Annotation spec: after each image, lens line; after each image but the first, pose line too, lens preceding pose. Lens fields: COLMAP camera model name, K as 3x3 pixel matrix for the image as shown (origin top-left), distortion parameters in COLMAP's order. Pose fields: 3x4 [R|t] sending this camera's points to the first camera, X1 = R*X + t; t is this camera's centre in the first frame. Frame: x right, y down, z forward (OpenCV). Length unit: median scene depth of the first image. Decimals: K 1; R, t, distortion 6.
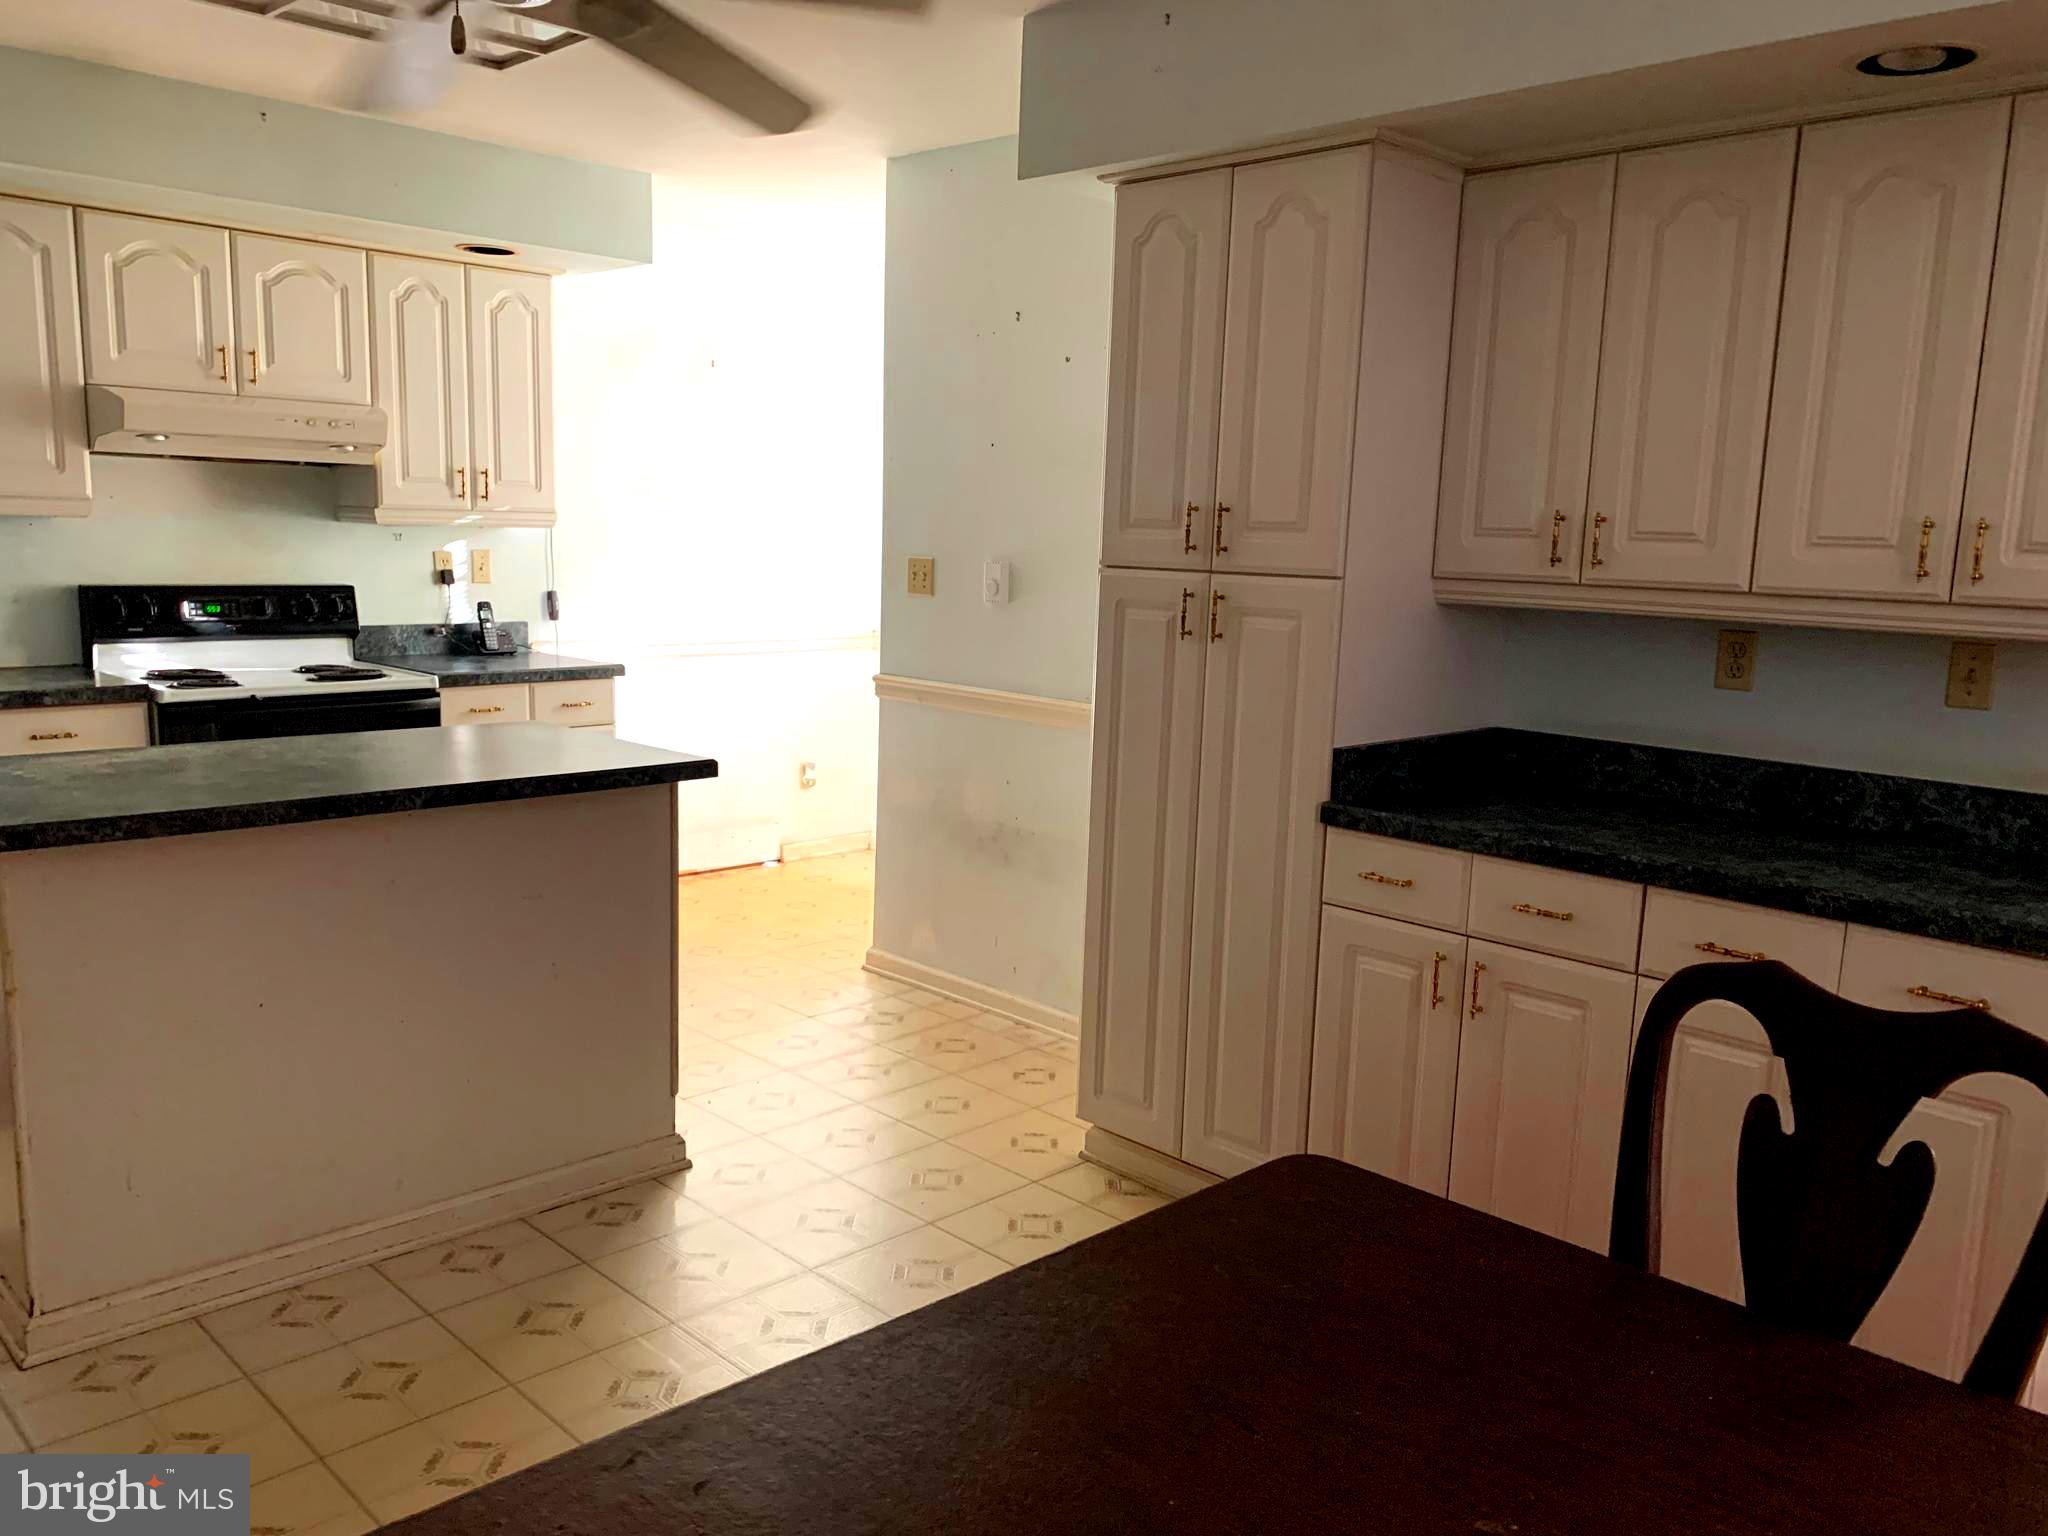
lens RADIAL K [[1575.9, 0, 1019.2], [0, 1575.9, 757.8], [0, 0, 1]] dist [0.018477, -0.000733]
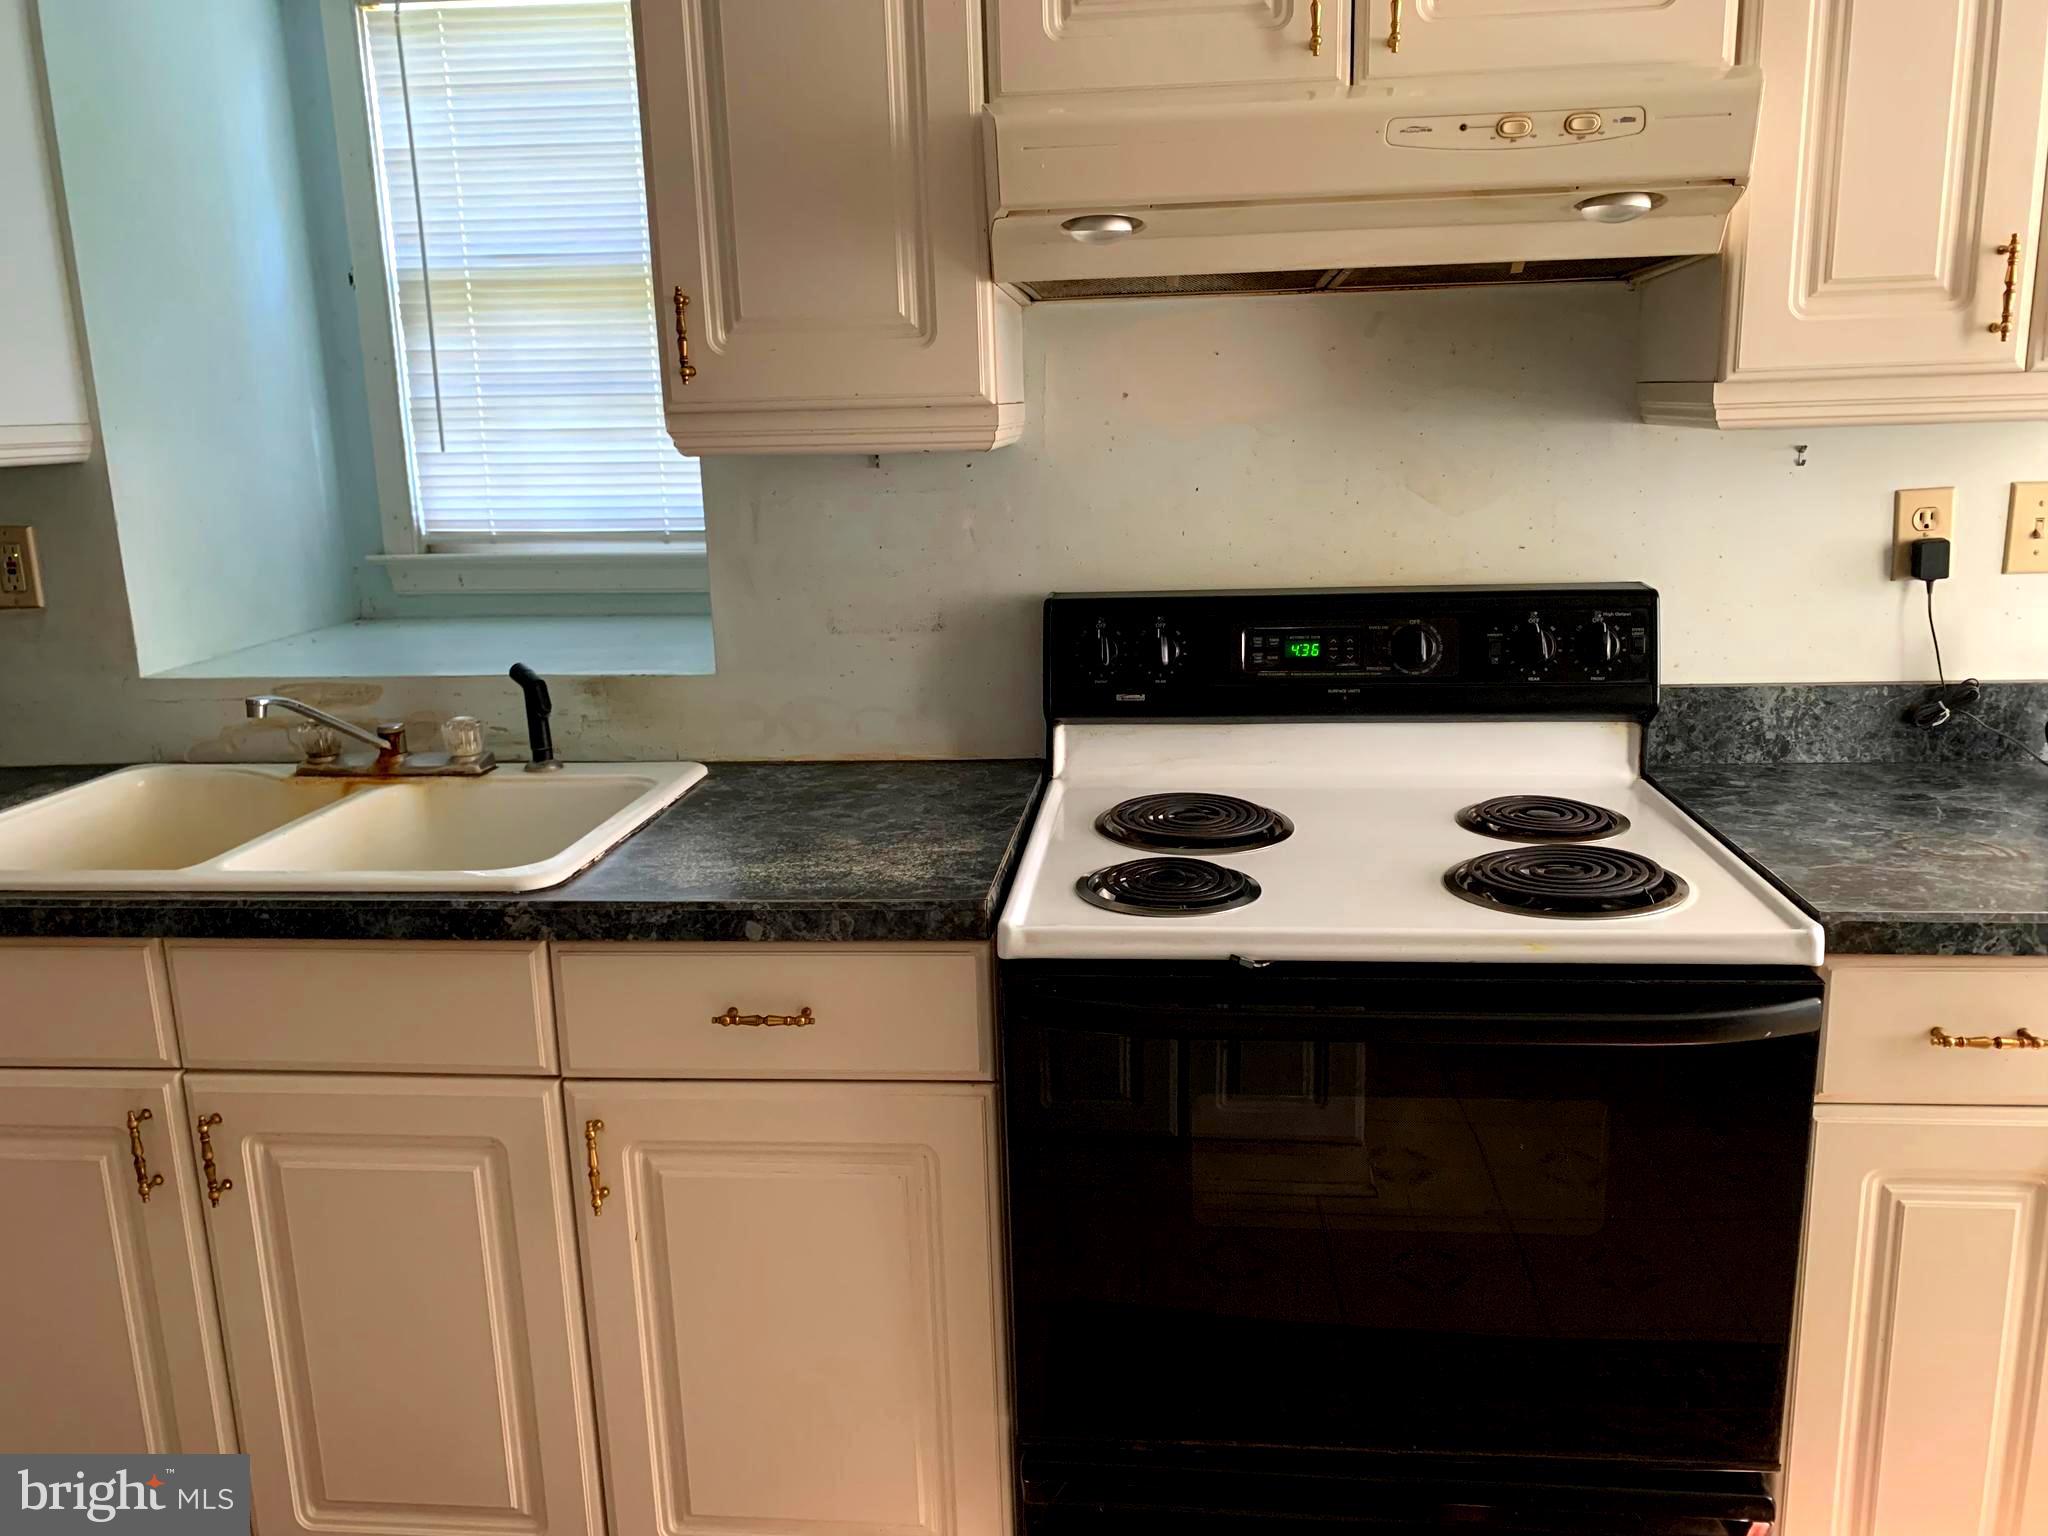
lens RADIAL K [[1575.9, 0, 1019.2], [0, 1575.9, 757.8], [0, 0, 1]] dist [0.018477, -0.000733]
pose [[0.631356, 0.121249, -0.765956, -0.235825], [-0.066997, 0.992537, 0.101893, -0.104967], [0.772594, -0.013014, 0.634767, 0.685319]]
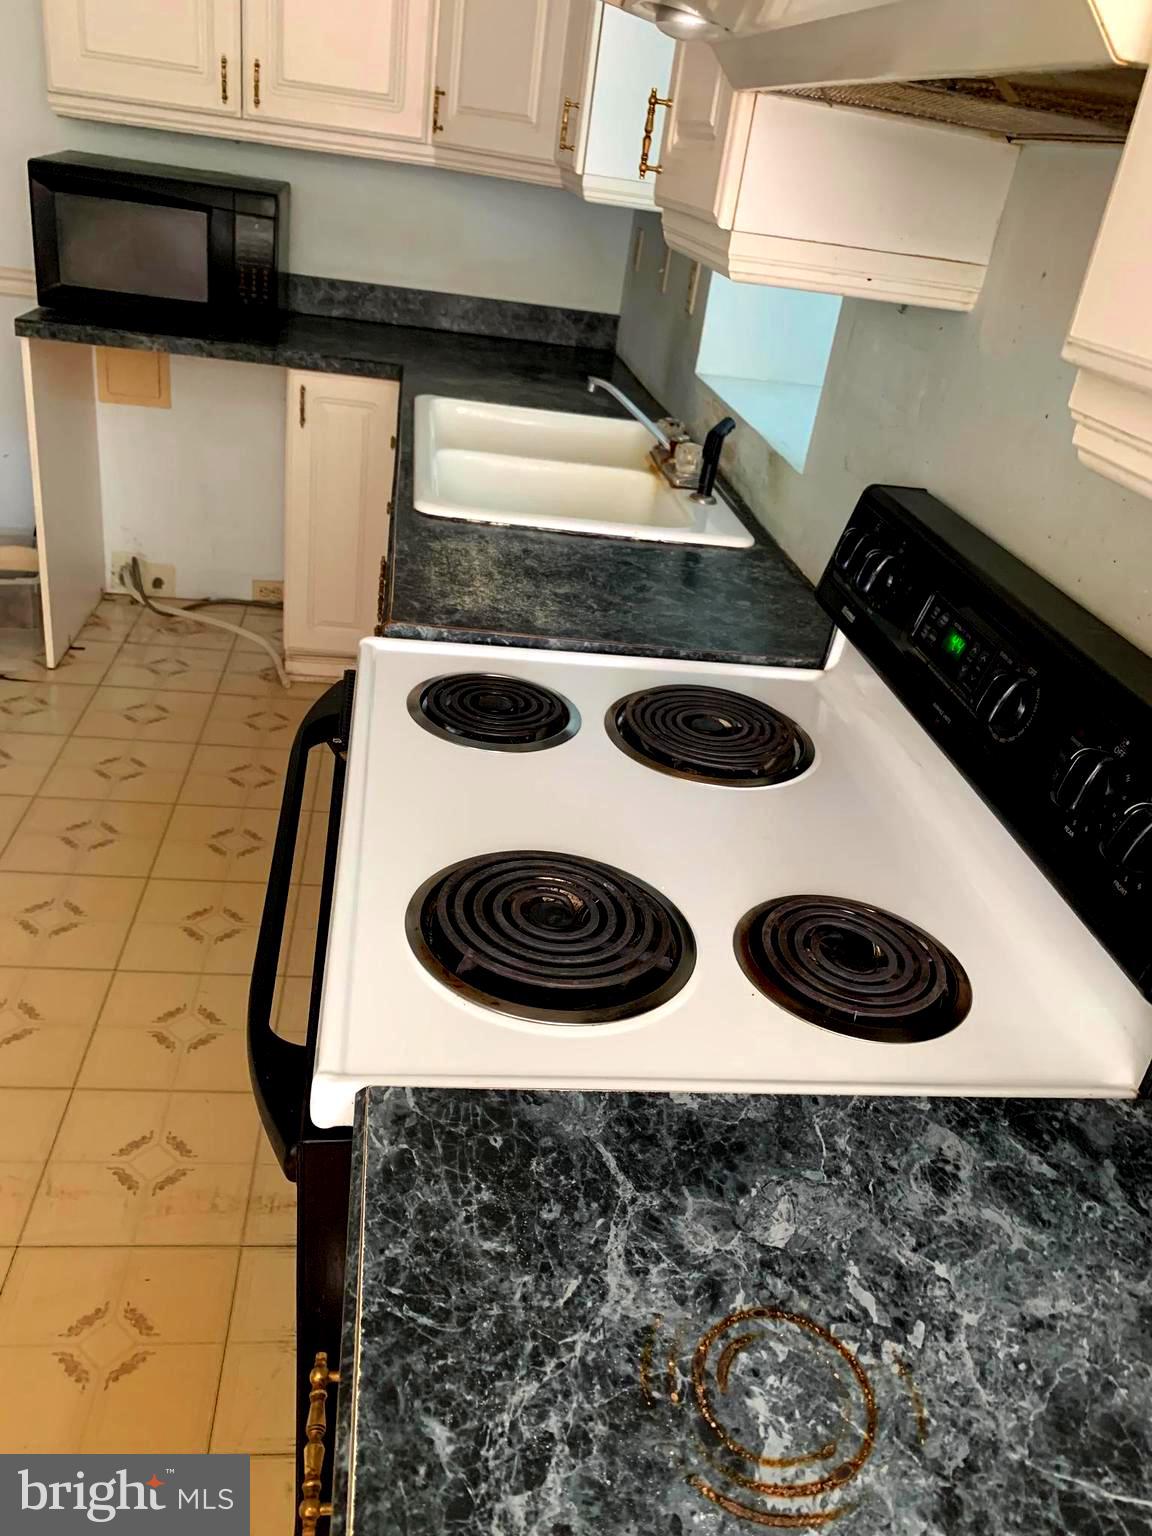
lens RADIAL K [[1181.9, 0, 576.0], [0, 1181.9, 768.0], [0, 0, 1]] dist [0.018477, -0.000733]
pose [[-0.611087, 0.266196, -0.745461, -0.281519], [-0.265607, 0.818202, 0.509901, -0.179984], [0.745671, 0.509593, -0.429289, 1.081123]]
